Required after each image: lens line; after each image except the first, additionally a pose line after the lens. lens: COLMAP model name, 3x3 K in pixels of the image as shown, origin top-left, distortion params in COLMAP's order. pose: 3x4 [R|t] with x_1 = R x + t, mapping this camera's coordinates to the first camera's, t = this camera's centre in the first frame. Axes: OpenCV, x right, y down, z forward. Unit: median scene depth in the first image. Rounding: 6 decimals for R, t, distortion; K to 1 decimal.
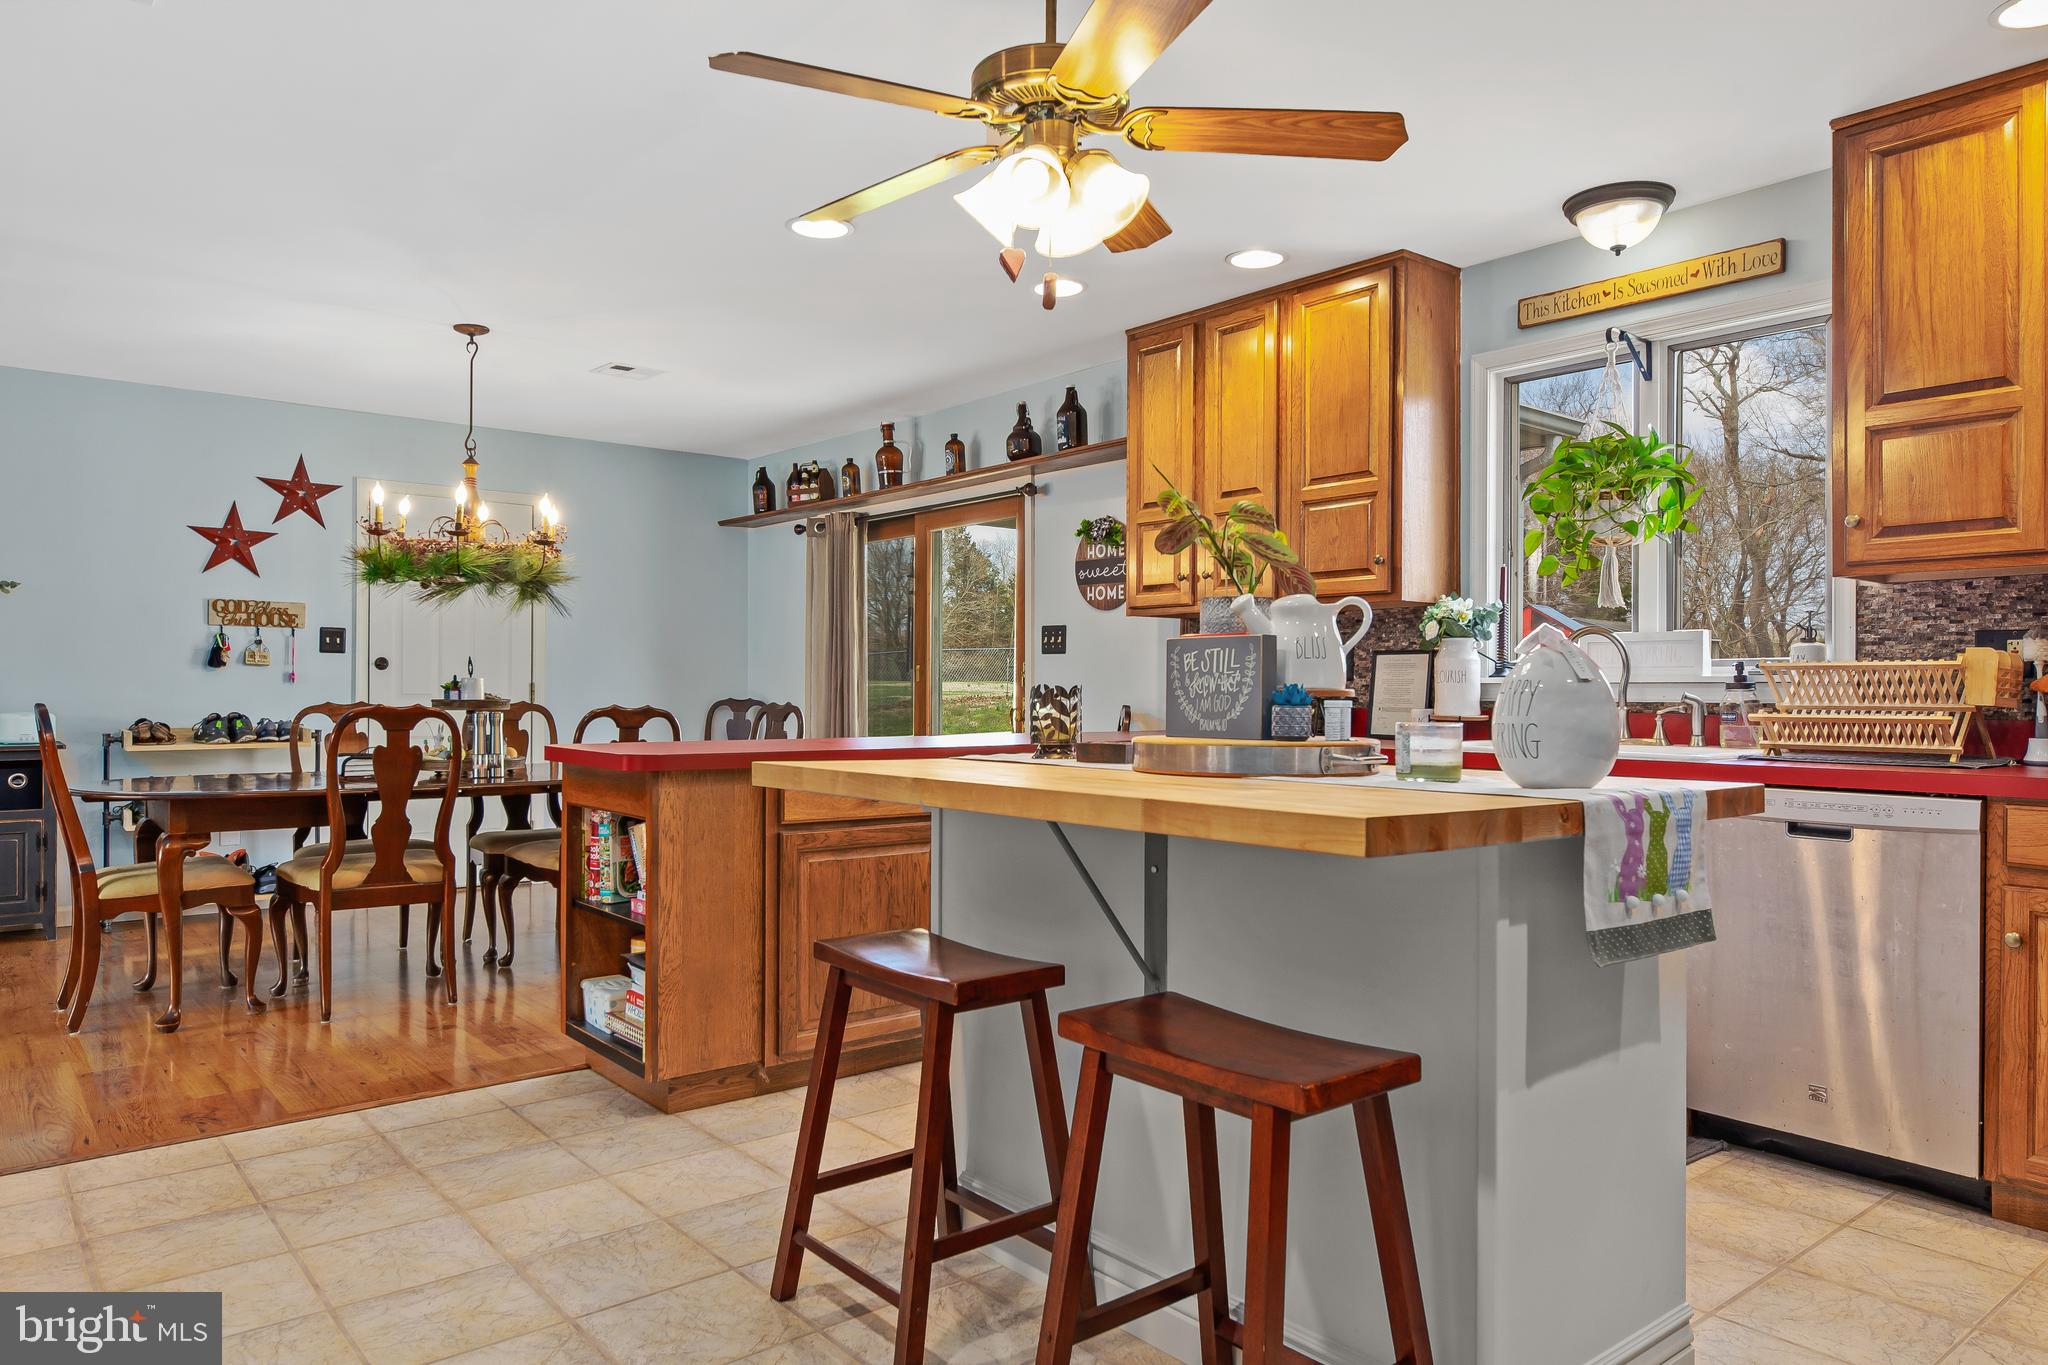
lens RADIAL K [[1333.7, 0, 1024.5], [0, 1333.7, 686.9], [0, 0, 1]] dist [0.005100, -0.006135]
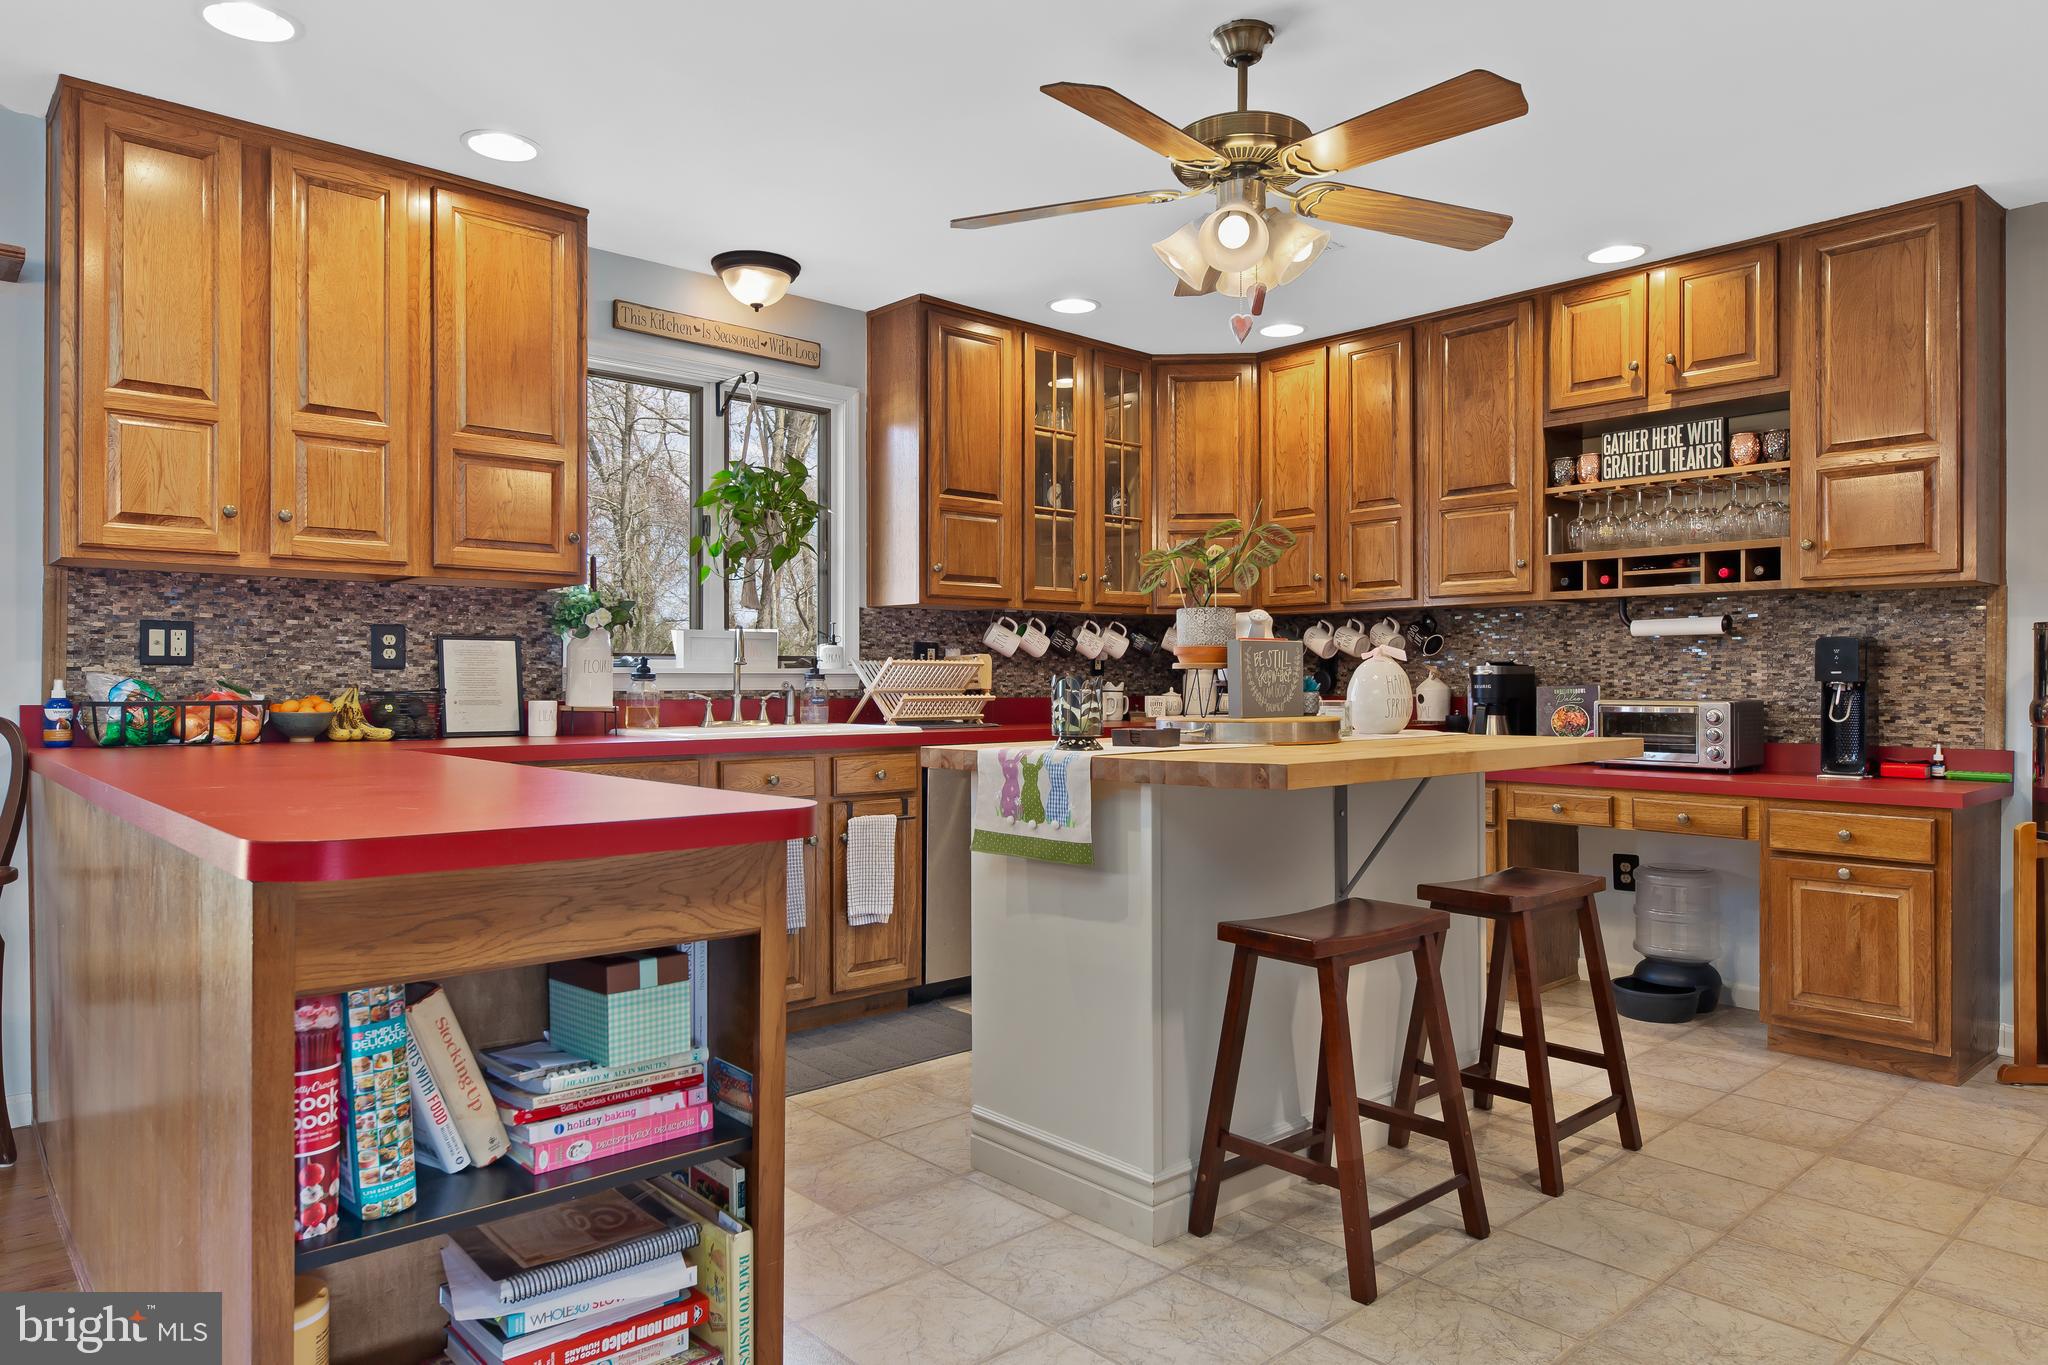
lens RADIAL K [[1283.9, 0, 1024.0], [0, 1283.9, 682.5], [0, 0, 1]] dist [-0.000428, -0.003620]
pose [[-0.047194, -0.003663, 0.998879, -0.458763], [-0.002241, 0.999991, 0.003562, -0.000047], [-0.998883, -0.002070, -0.047201, 0.535470]]
